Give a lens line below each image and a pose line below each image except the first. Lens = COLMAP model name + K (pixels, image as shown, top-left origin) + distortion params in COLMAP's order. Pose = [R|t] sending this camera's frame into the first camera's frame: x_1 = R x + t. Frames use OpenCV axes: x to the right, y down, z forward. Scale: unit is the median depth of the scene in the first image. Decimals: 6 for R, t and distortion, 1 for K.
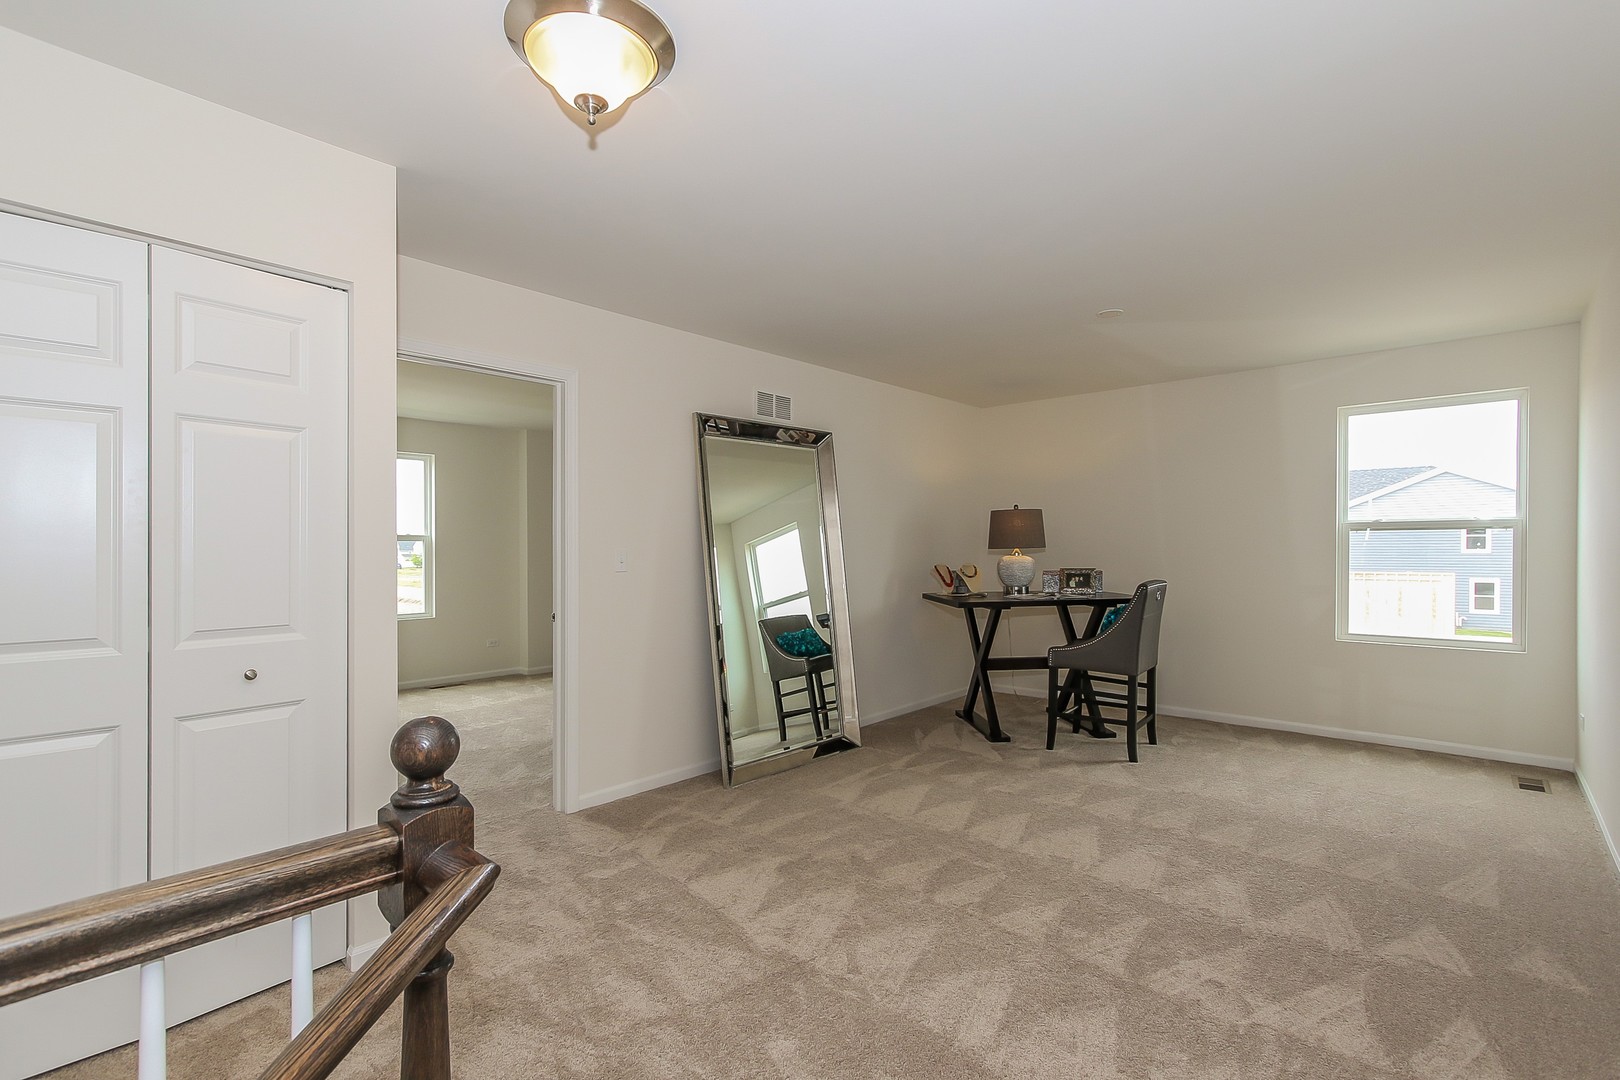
lens RADIAL K [[766.0, 0, 813.2], [0, 766.0, 553.6], [0, 0, 1]] dist [-0.002812, -0.000536]
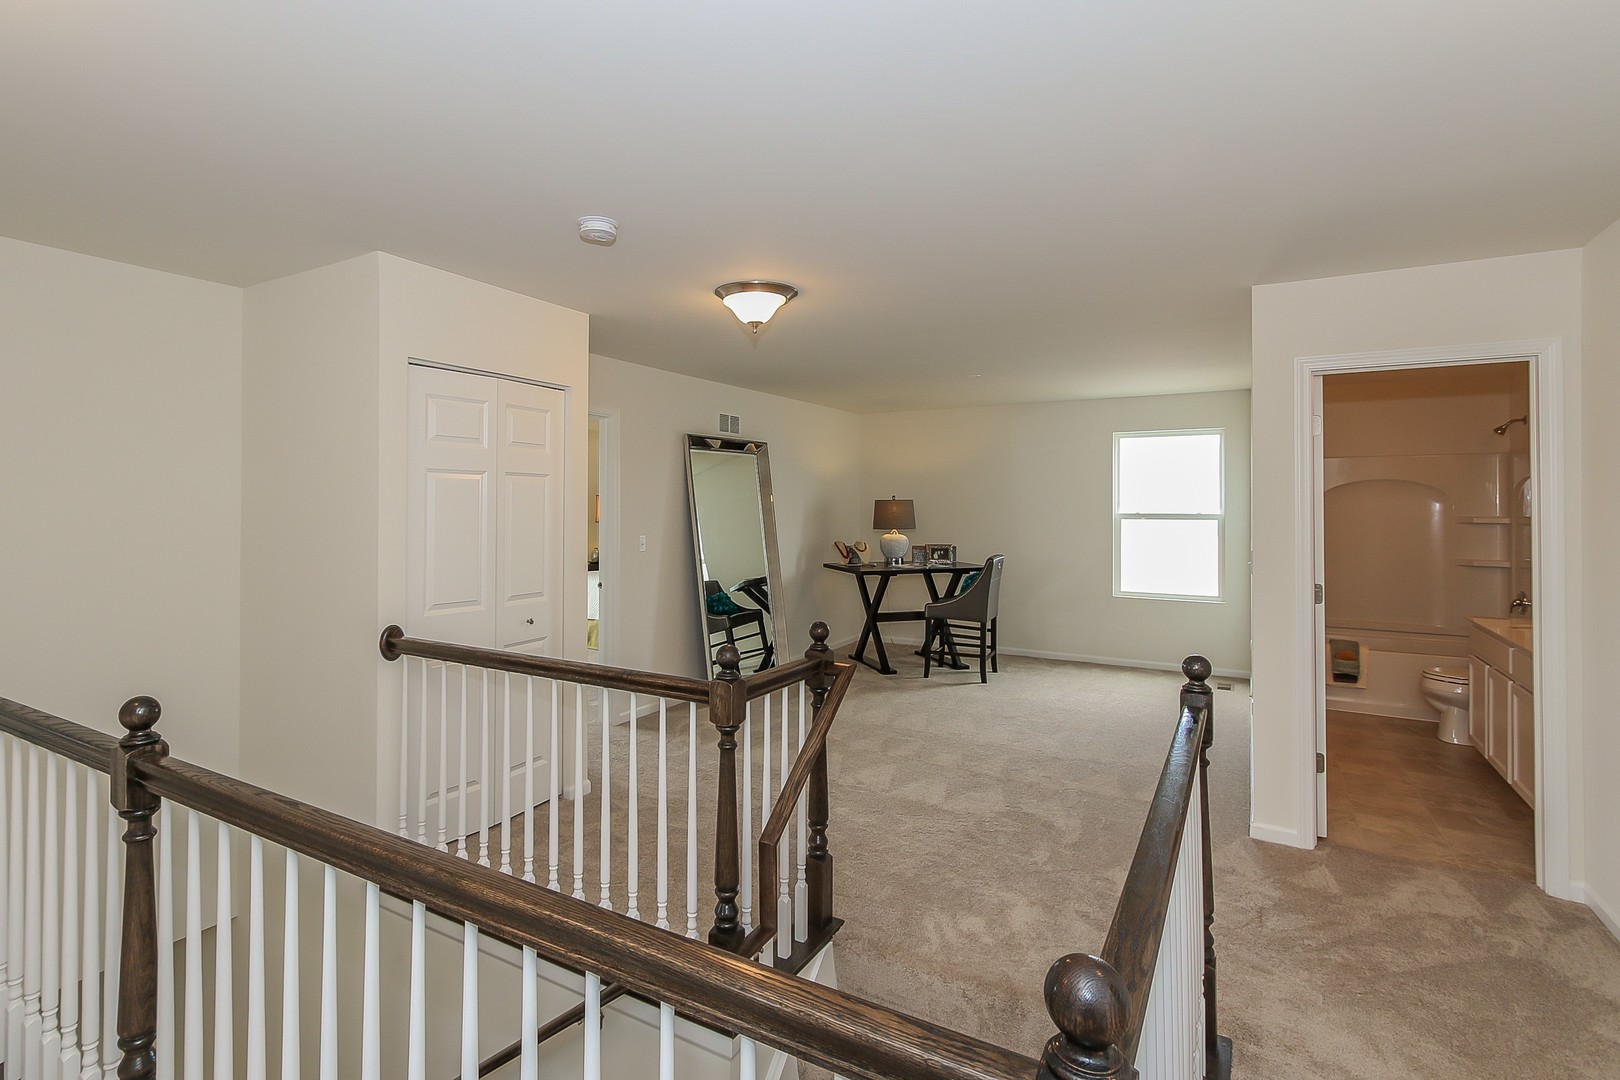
lens RADIAL K [[766.0, 0, 789.3], [0, 766.0, 502.9], [0, 0, 1]] dist [-0.002812, -0.000536]
pose [[0.982514, 0.012043, 0.185800, -0.180464], [-0.008790, 0.999793, -0.018325, -0.030335], [-0.185983, 0.016372, 0.982417, -0.295699]]
